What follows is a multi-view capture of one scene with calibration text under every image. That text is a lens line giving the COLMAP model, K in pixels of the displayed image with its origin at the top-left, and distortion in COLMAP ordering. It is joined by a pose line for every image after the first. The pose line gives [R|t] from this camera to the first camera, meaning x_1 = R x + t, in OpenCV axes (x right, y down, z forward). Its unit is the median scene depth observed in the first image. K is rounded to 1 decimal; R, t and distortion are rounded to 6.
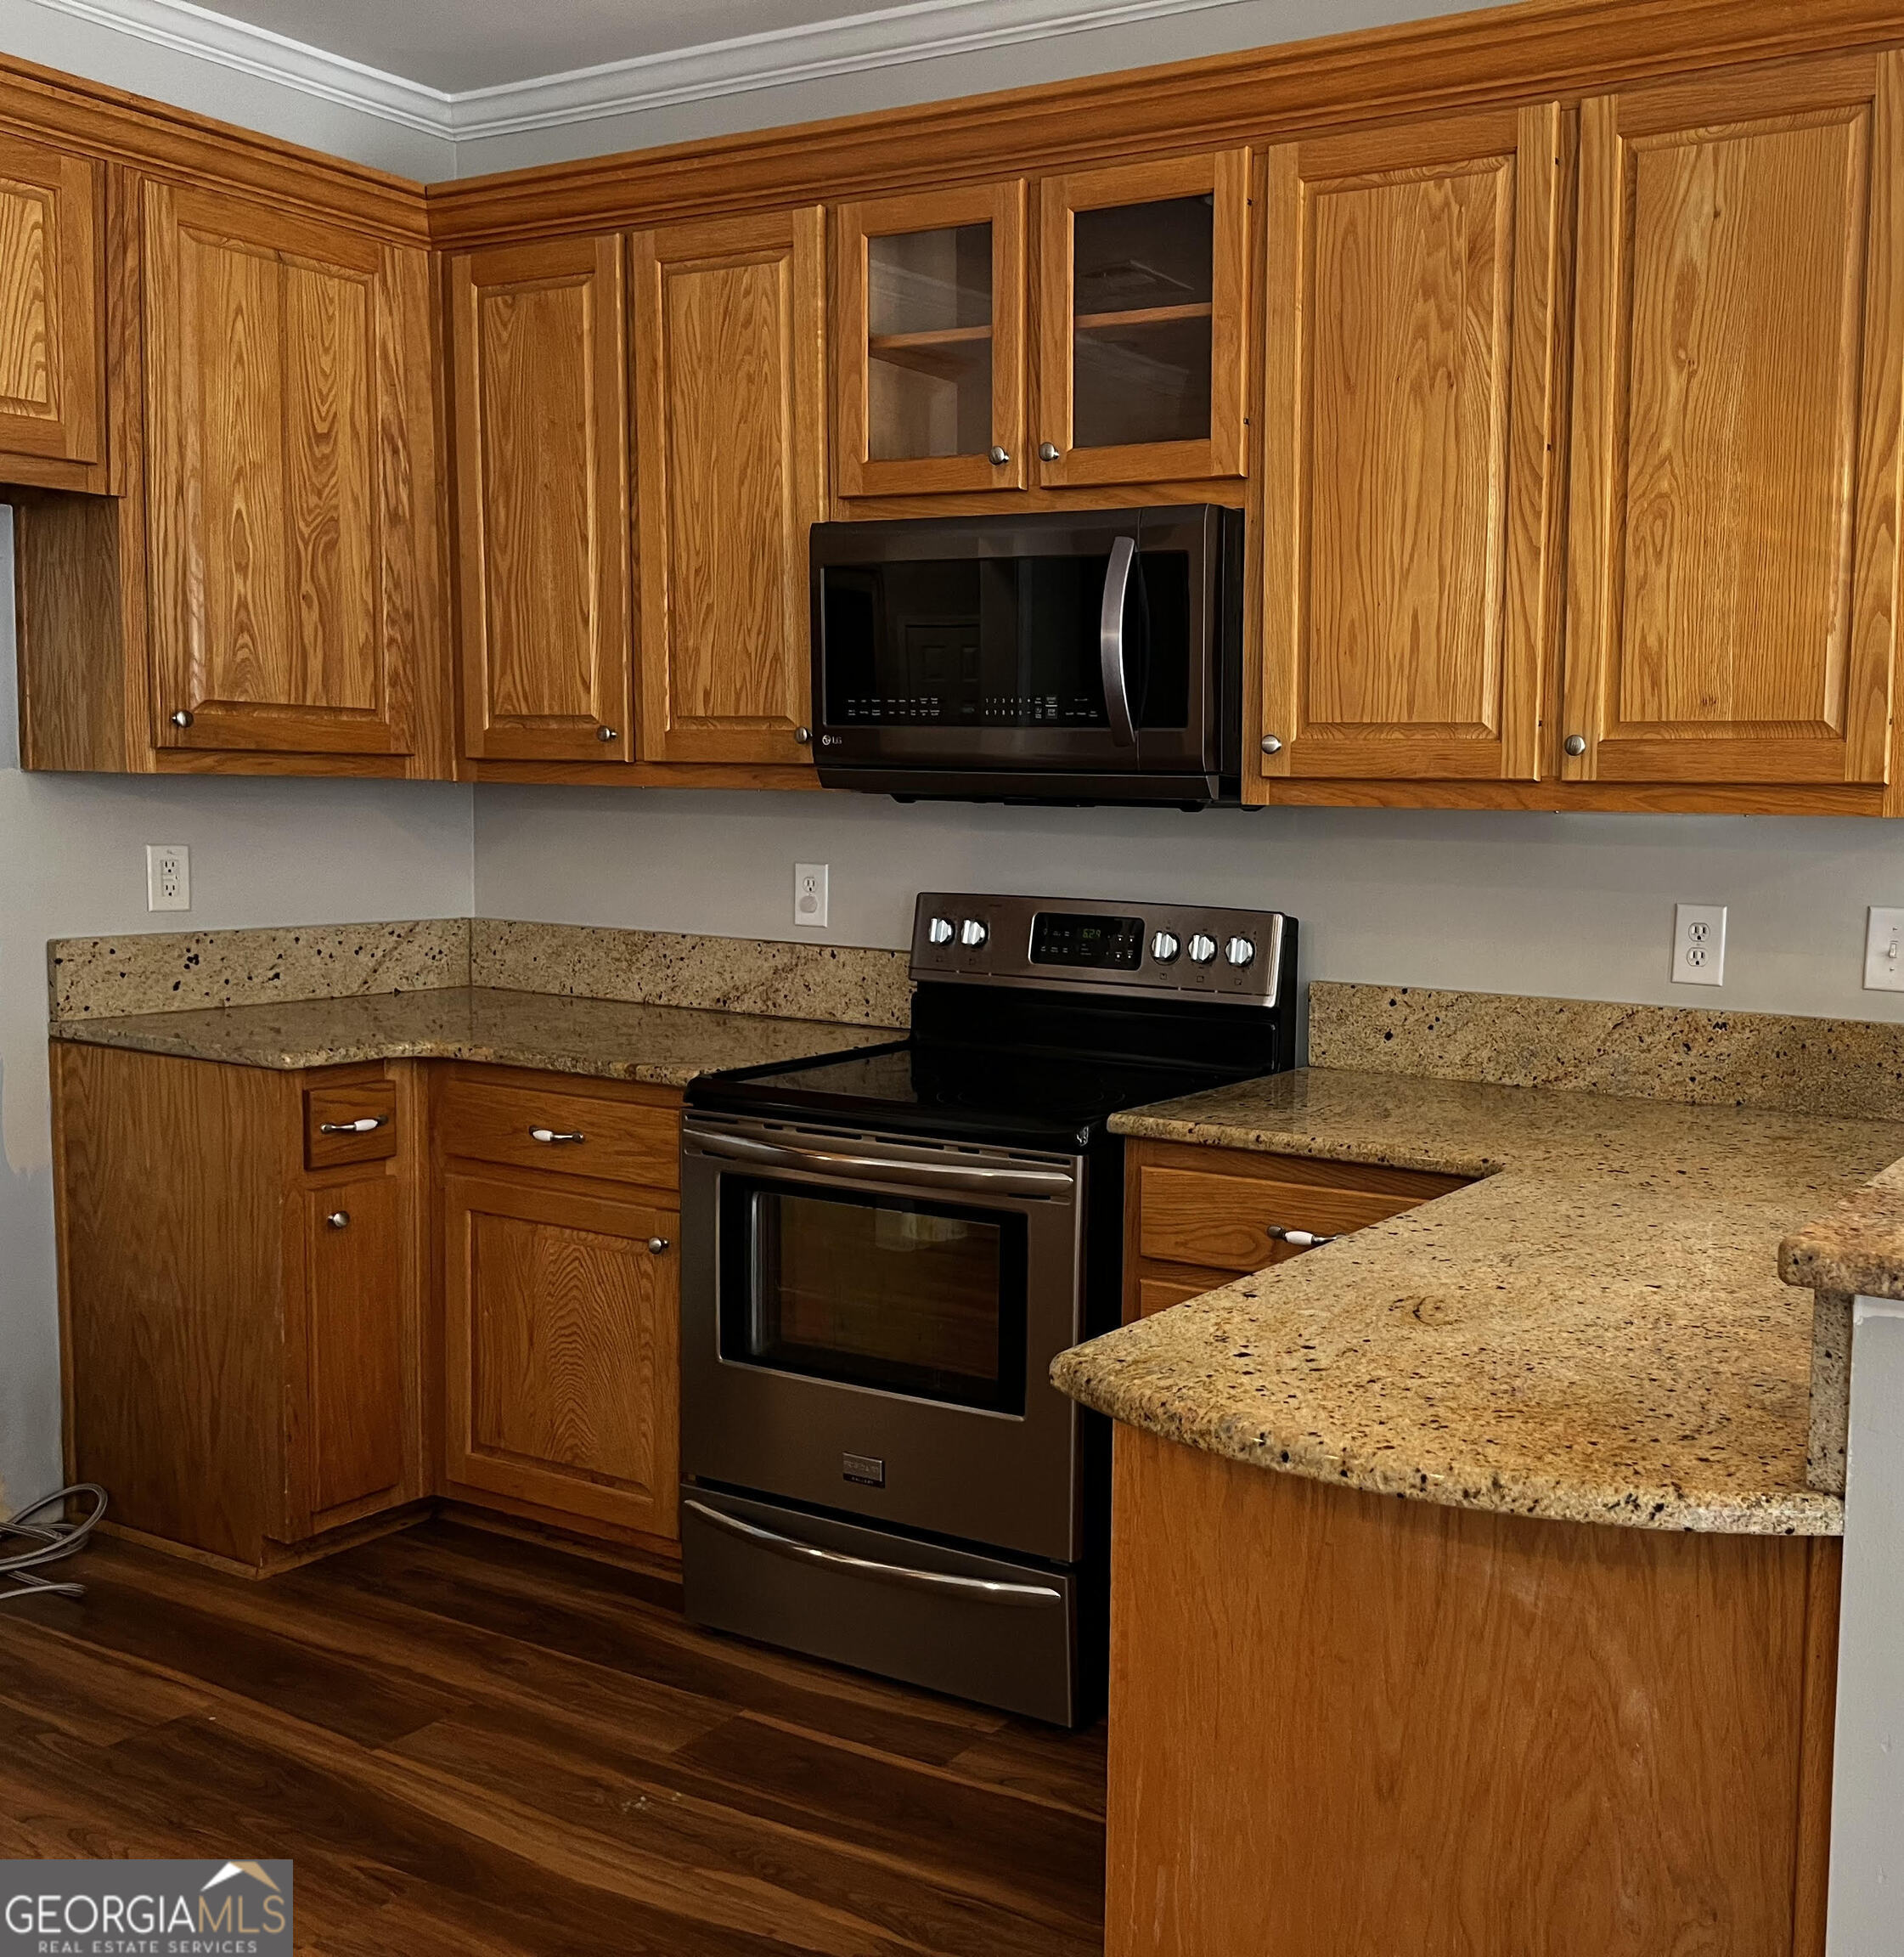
lens RADIAL K [[2271.4, 0, 954.2], [0, 2271.4, 979.6], [0, 0, 1]] dist [-0.017306, 0.000000]
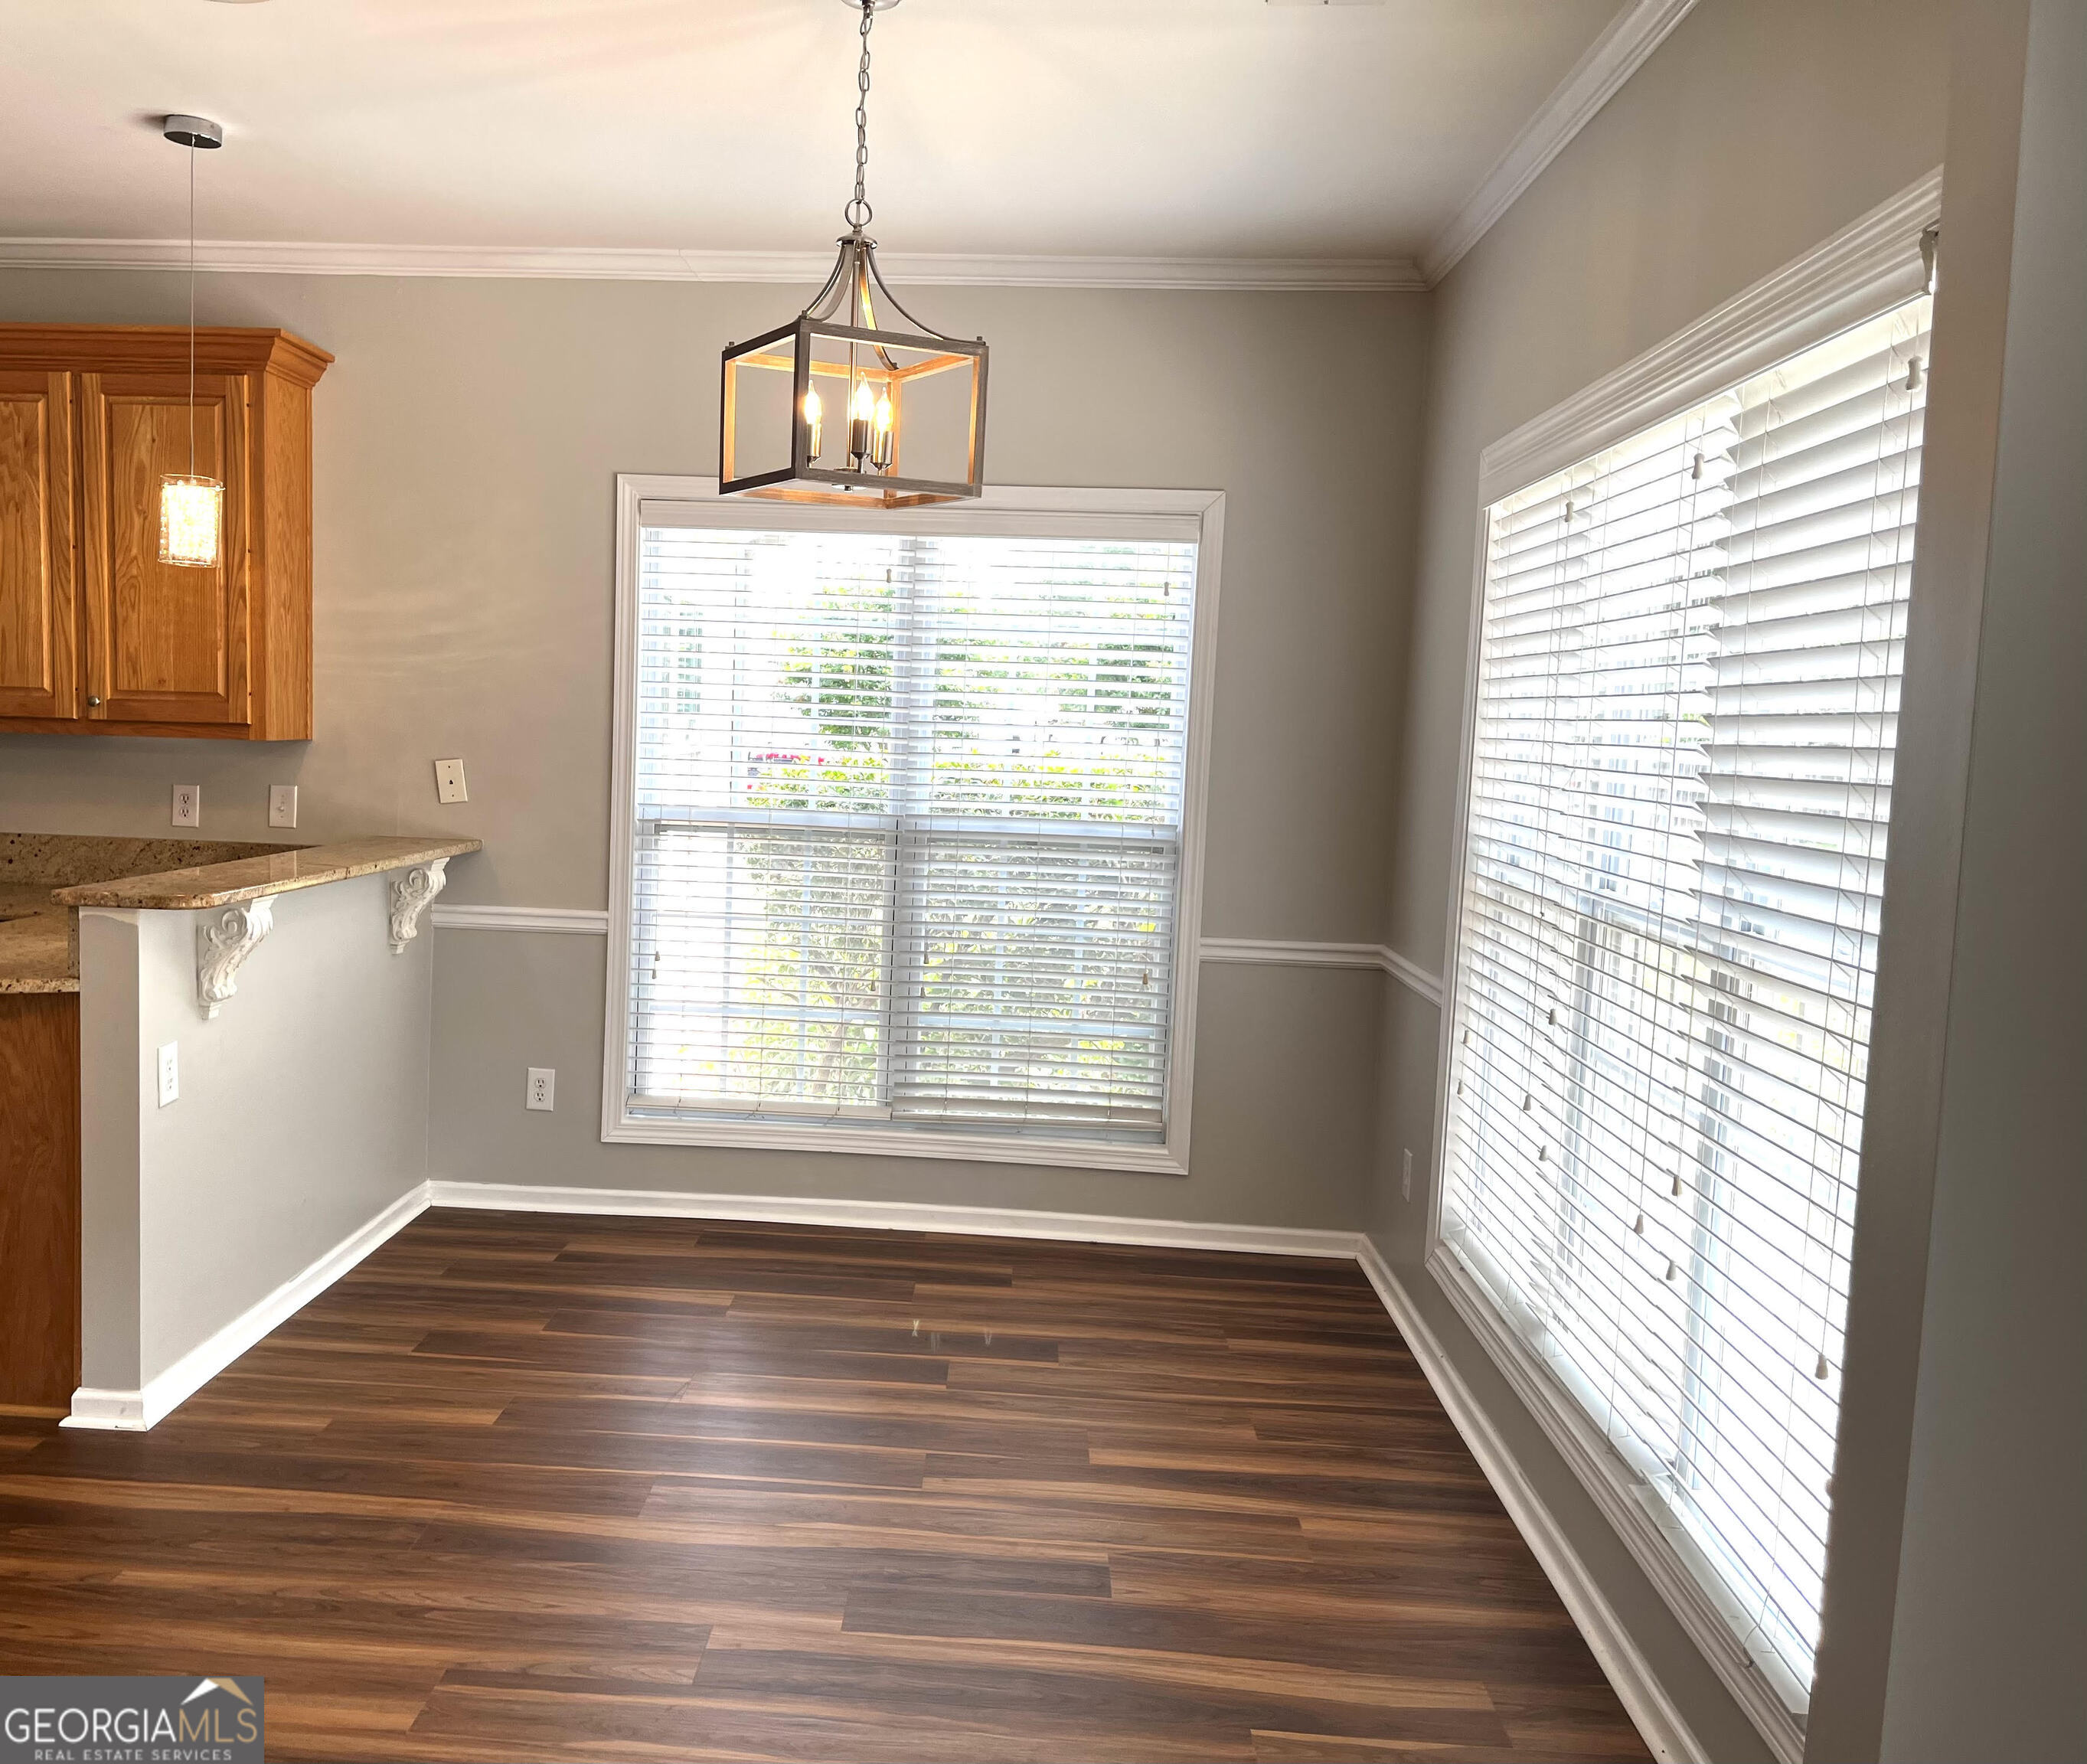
lens RADIAL K [[2020.1, 0, 1045.5], [0, 2020.1, 863.9], [0, 0, 1]] dist [-0.002342, 0.000000]
pose [[0.836265, -0.026835, 0.547668, 0.006060], [0.028644, 0.999576, 0.005240, 0.050136], [-0.547576, 0.011306, 0.836679, -0.897350]]
